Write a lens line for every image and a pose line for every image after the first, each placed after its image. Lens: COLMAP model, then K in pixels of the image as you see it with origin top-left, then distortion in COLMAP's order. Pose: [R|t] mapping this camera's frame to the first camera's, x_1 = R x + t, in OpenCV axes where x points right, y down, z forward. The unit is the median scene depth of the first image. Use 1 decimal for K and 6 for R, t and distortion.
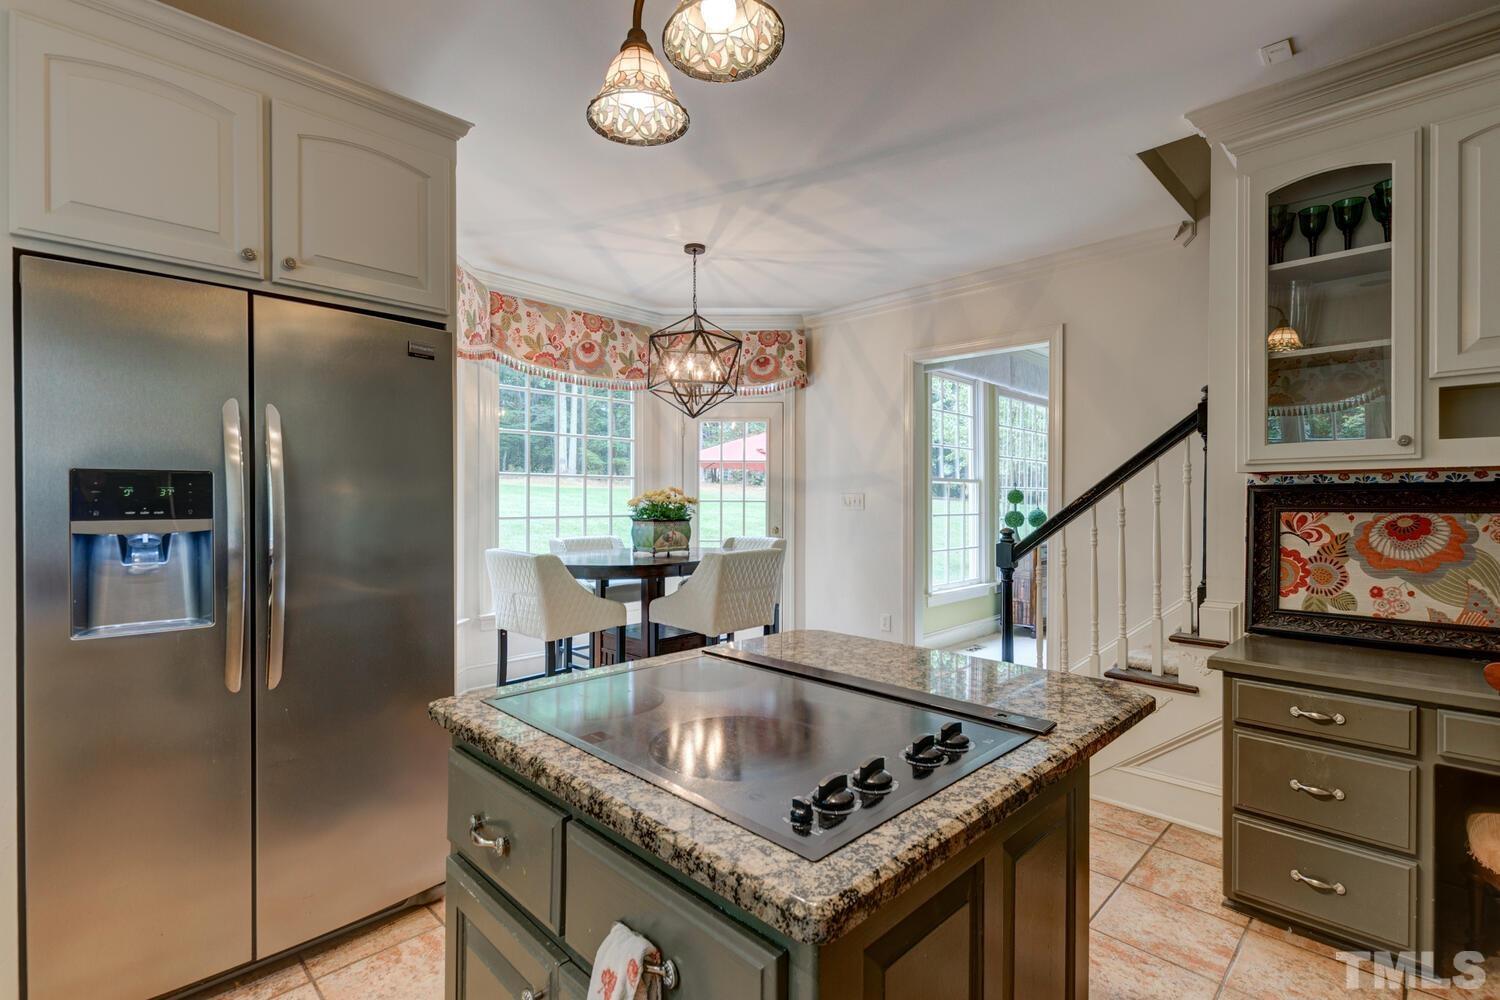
lens RADIAL K [[682.6, 0, 747.6], [0, 682.6, 497.8], [0, 0, 1]] dist [0.001671, 0.000180]
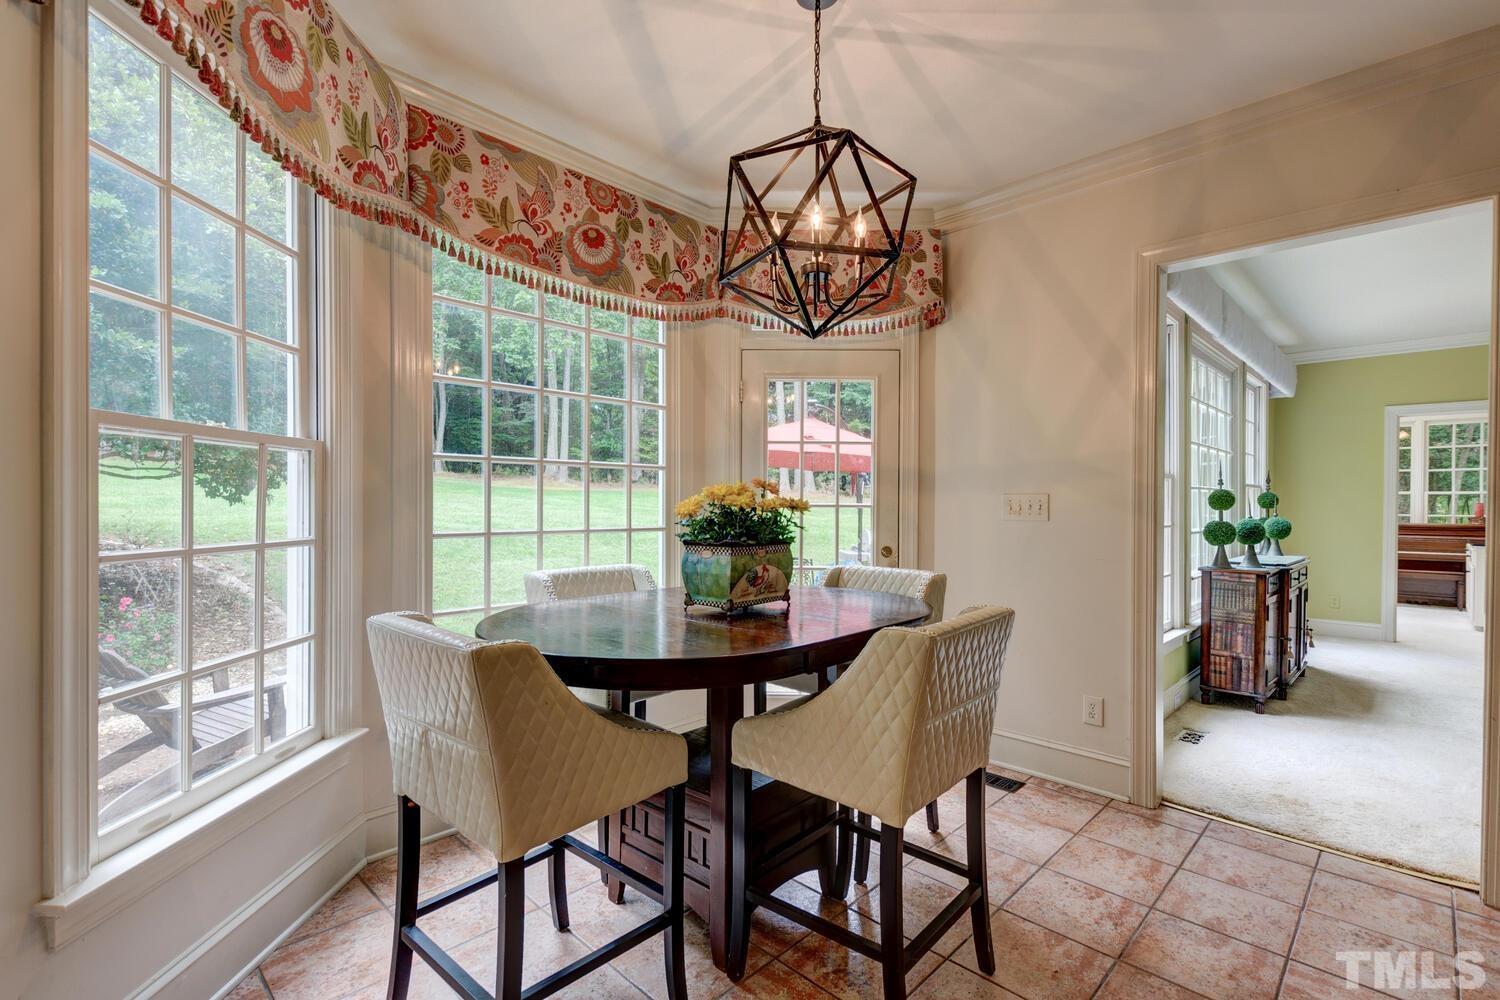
lens RADIAL K [[682.6, 0, 751.8], [0, 682.6, 500.7], [0, 0, 1]] dist [0.001671, 0.000180]
pose [[0.999915, 0.002945, 0.012738, -0.092945], [-0.002972, 0.999993, 0.002102, -0.000876], [-0.012732, -0.002139, 0.999917, 0.368243]]
